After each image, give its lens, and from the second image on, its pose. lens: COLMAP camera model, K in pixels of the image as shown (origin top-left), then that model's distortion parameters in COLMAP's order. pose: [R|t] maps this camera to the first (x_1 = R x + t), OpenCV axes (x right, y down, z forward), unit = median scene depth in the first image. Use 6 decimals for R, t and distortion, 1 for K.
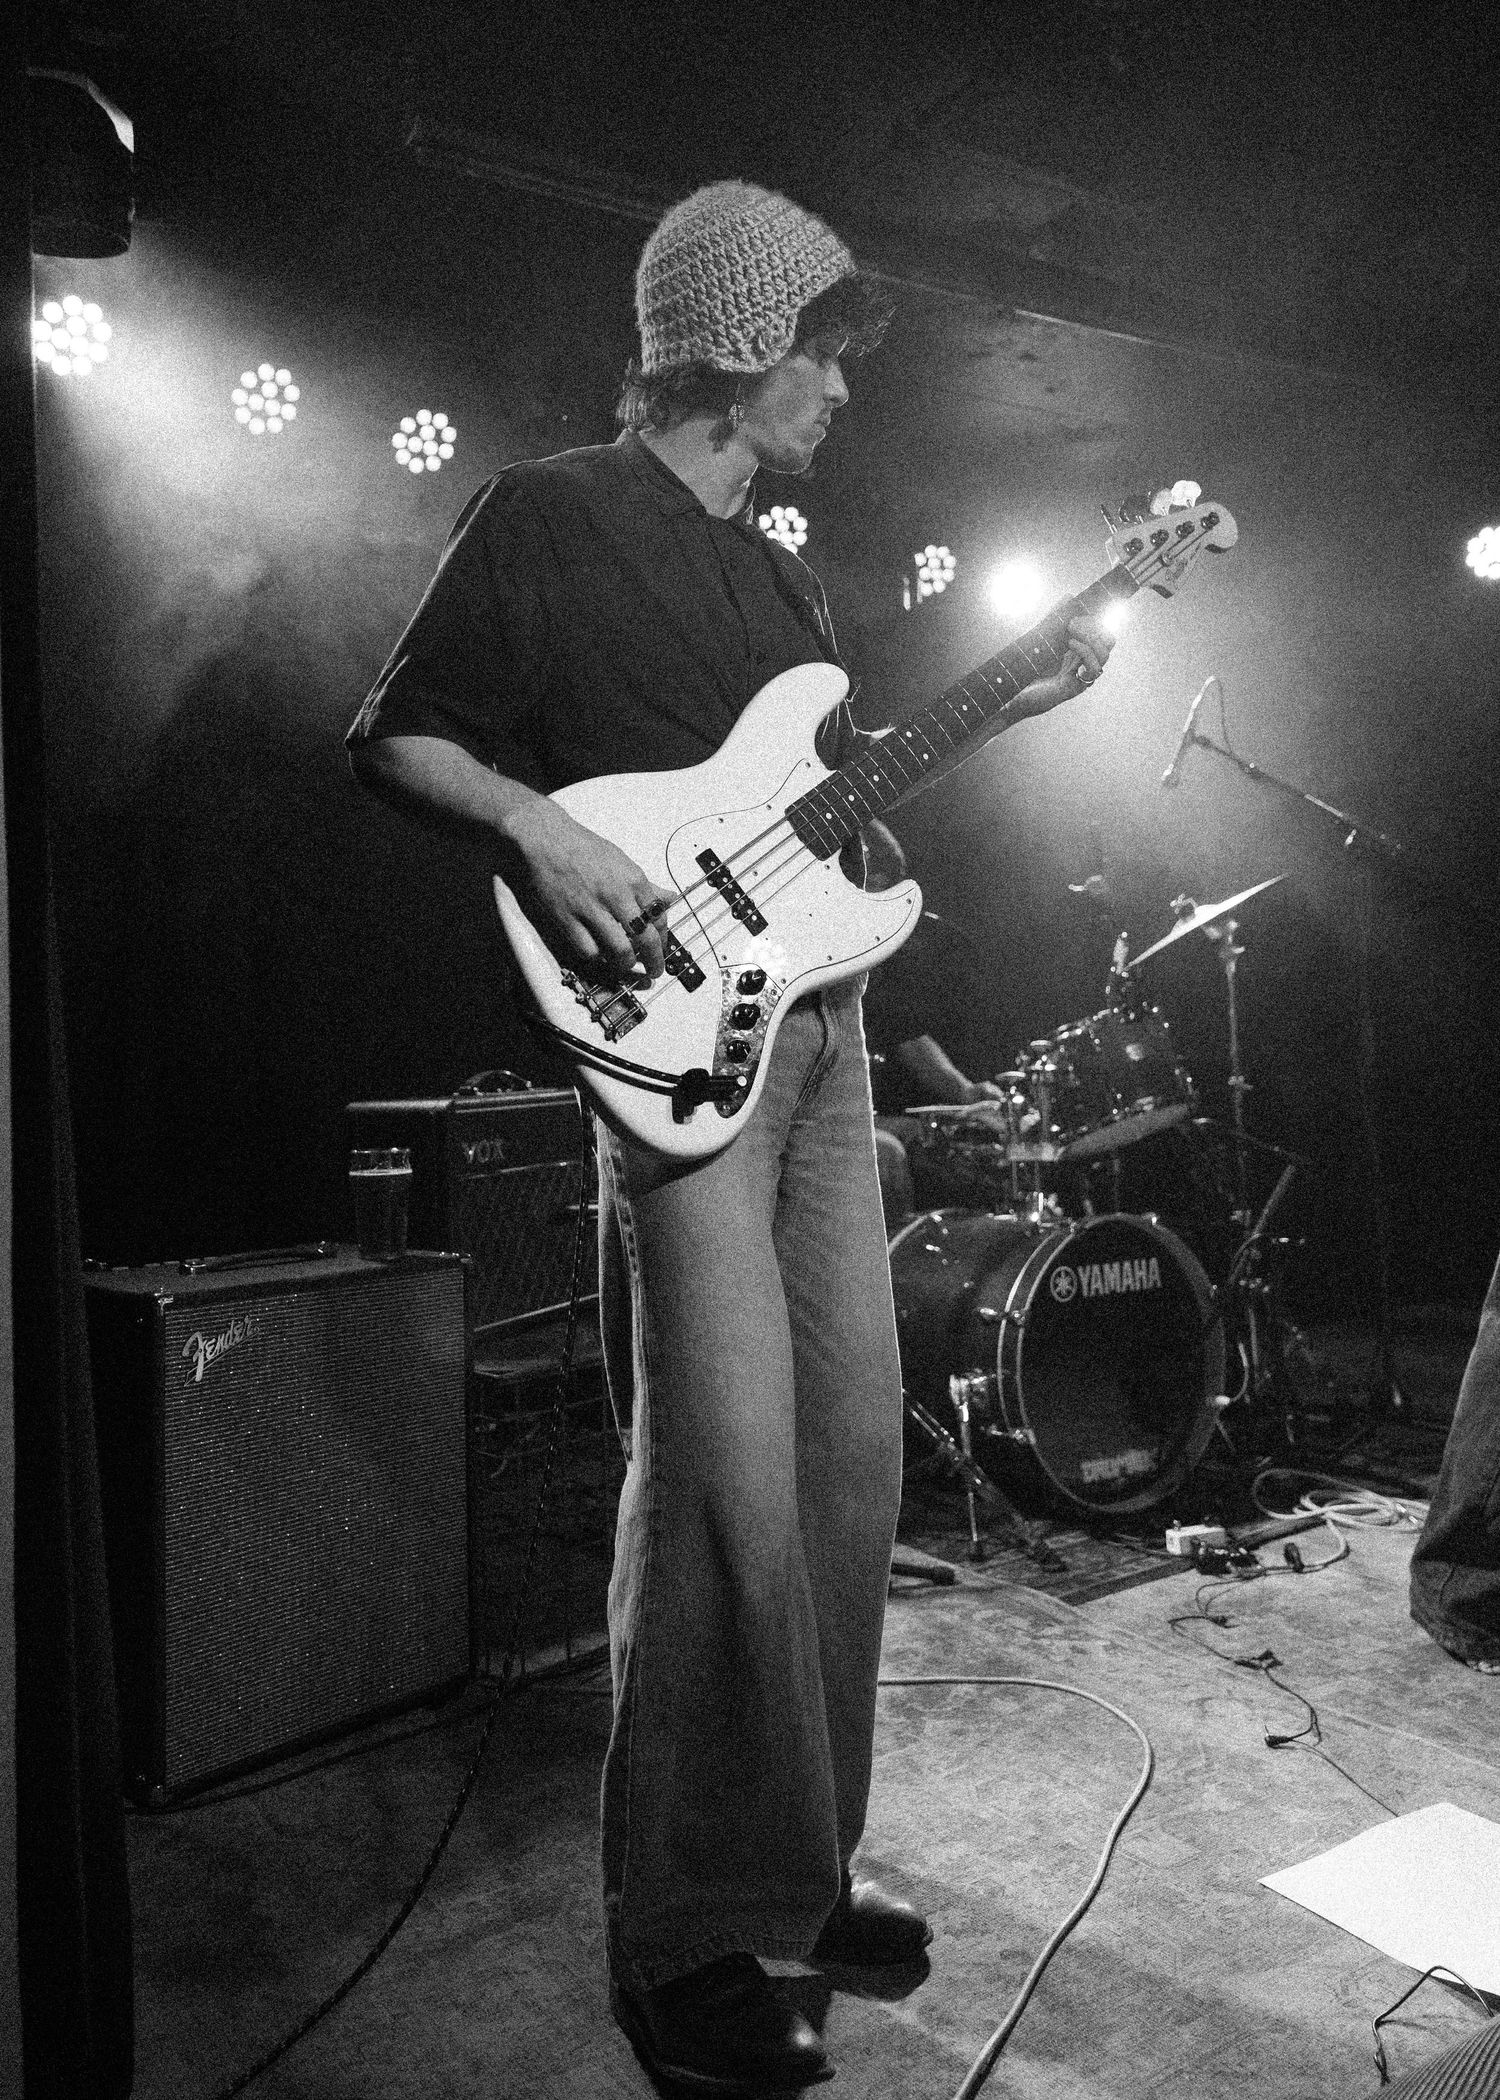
lens RADIAL K [[1357.2, 0, 750.0], [0, 1357.2, 1050.0], [0, 0, 1]] dist [0.005717, -0.001209]
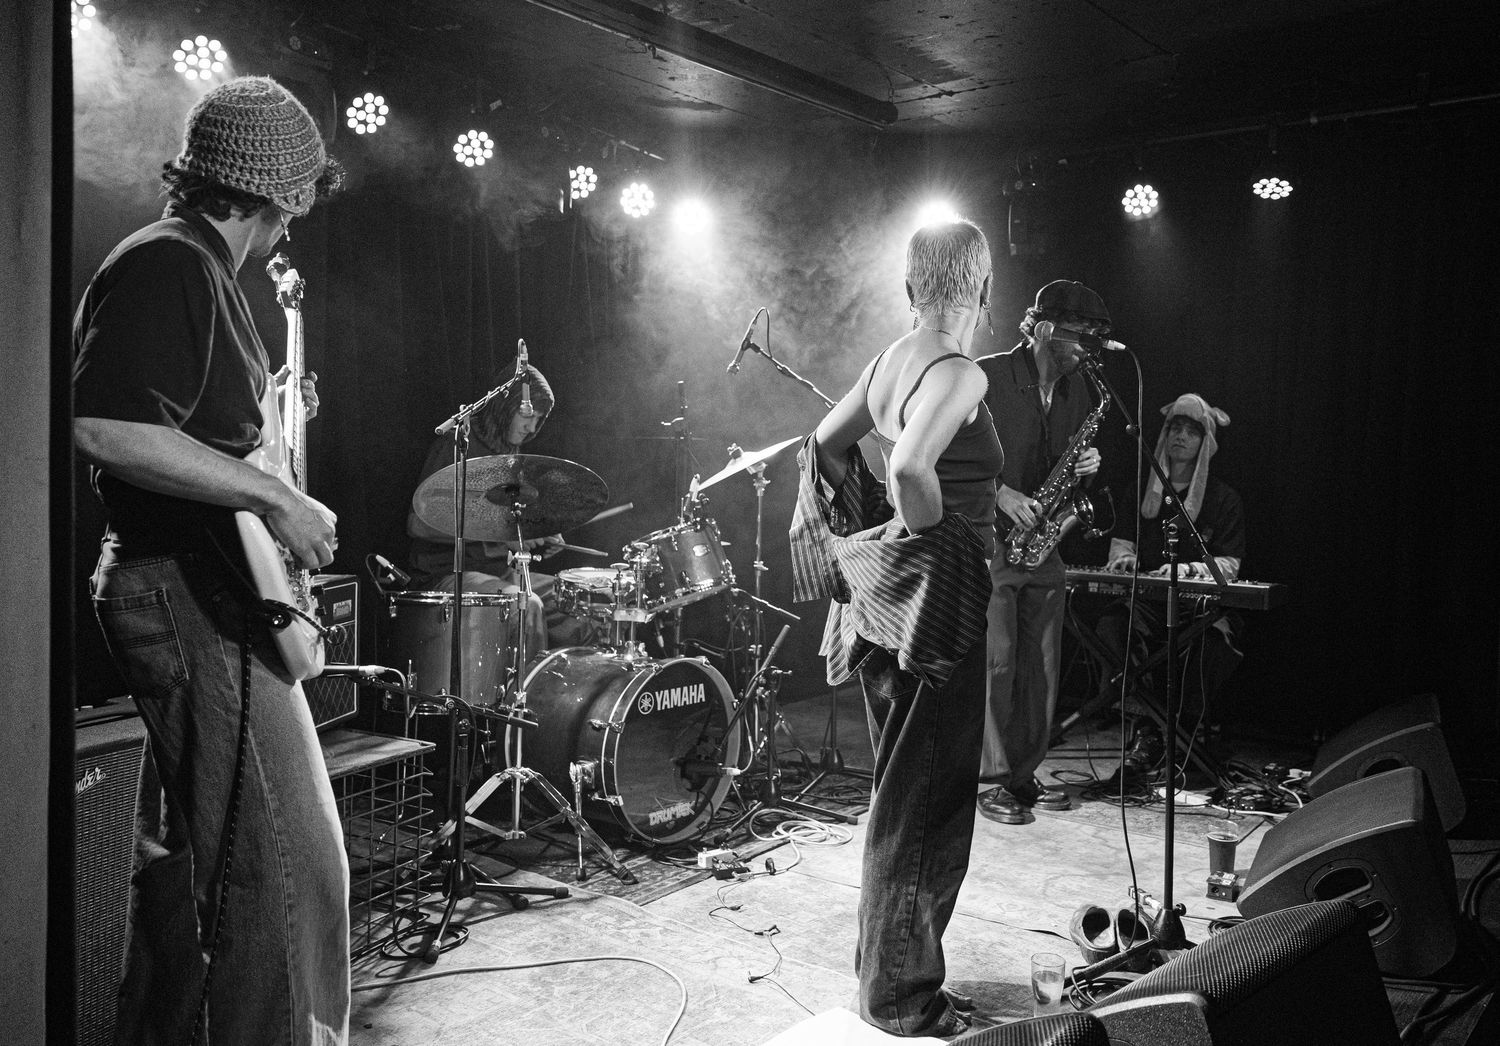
lens RADIAL K [[1102.3, 0, 750.0], [0, 1102.3, 523.0], [0, 0, 1]] dist [0.004155, 0.000171]
pose [[0.939745, 0.041609, 0.339334, -0.096554], [-0.073649, 0.993900, 0.082092, -0.148201], [-0.333848, -0.102137, 0.937077, -0.209173]]
